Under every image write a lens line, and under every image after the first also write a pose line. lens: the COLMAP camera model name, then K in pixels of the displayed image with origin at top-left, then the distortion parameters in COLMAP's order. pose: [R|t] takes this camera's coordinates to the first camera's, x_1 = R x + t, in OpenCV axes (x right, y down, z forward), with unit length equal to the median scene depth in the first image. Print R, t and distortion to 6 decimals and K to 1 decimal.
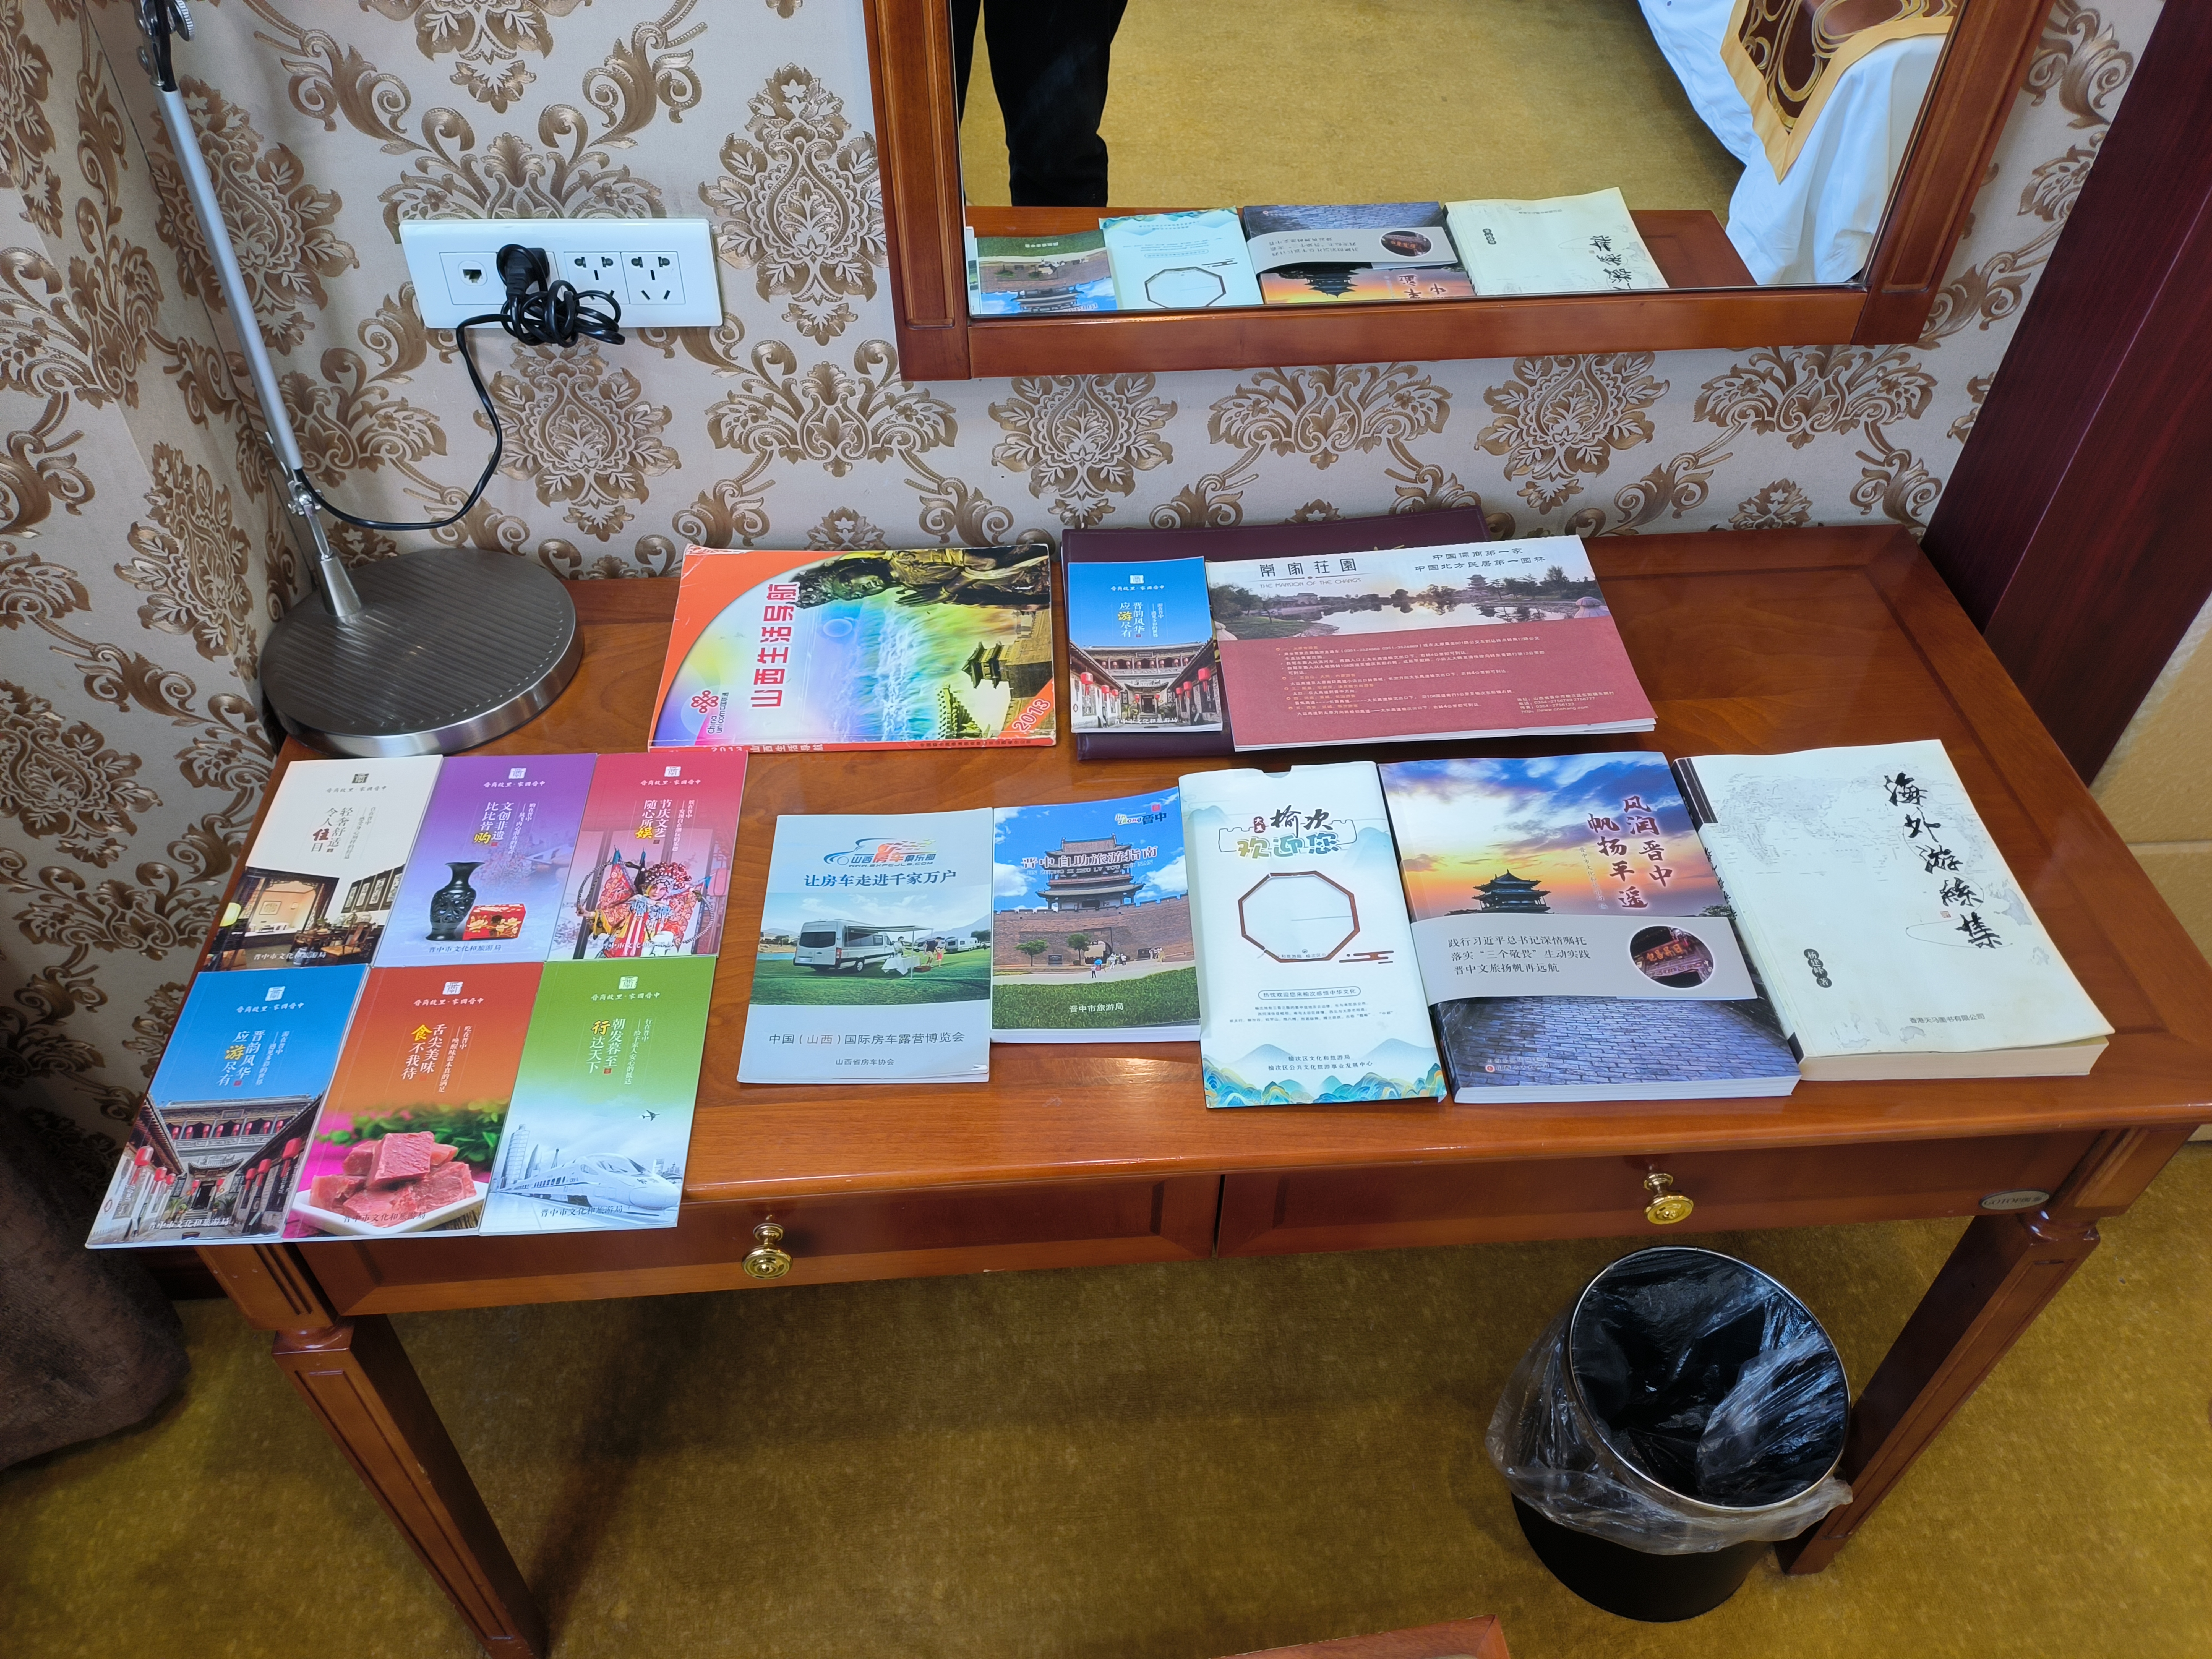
lens RADIAL K [[1686.4, 0, 1100.5], [0, 1686.4, 846.3], [0, 0, 1]] dist [-0.020181, 0.008105]
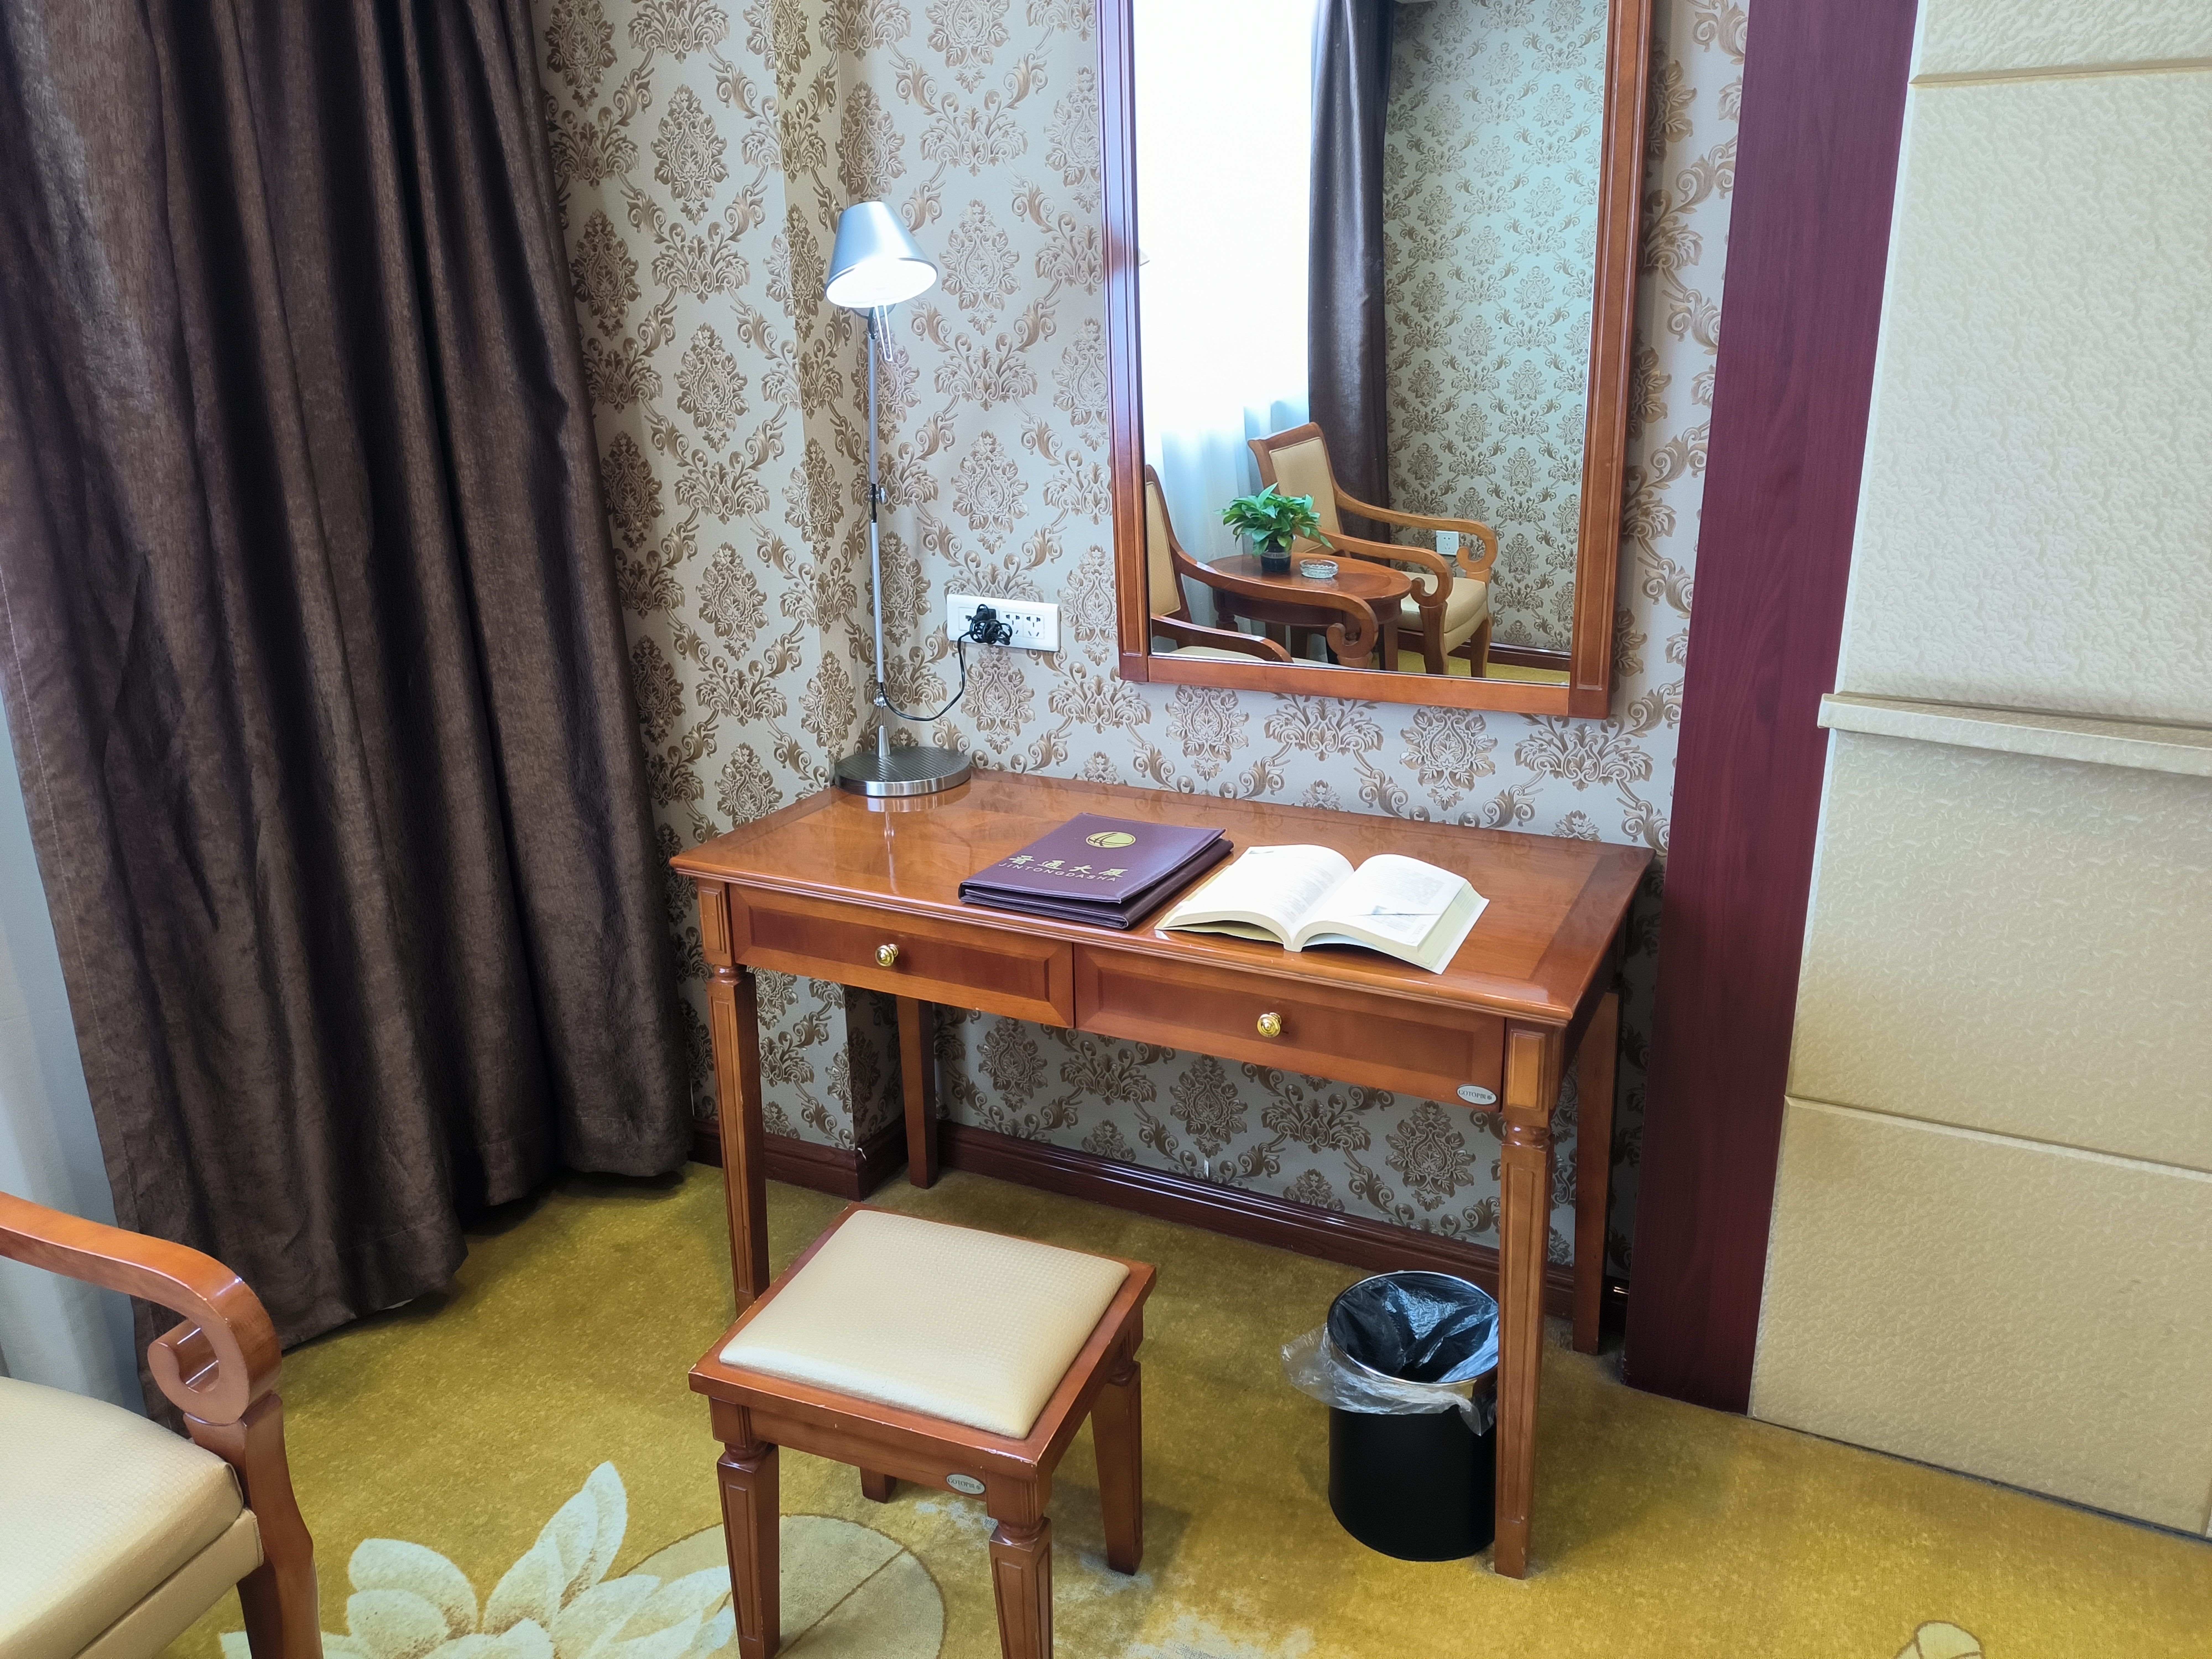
lens RADIAL K [[1686.4, 0, 1108.6], [0, 1686.4, 818.1], [0, 0, 1]] dist [-0.020181, 0.008105]
pose [[0.859805, 0.128420, -0.494209, 0.994336], [-0.346101, 0.858179, -0.379134, 0.726340], [0.375432, 0.497028, 0.782313, -0.643998]]
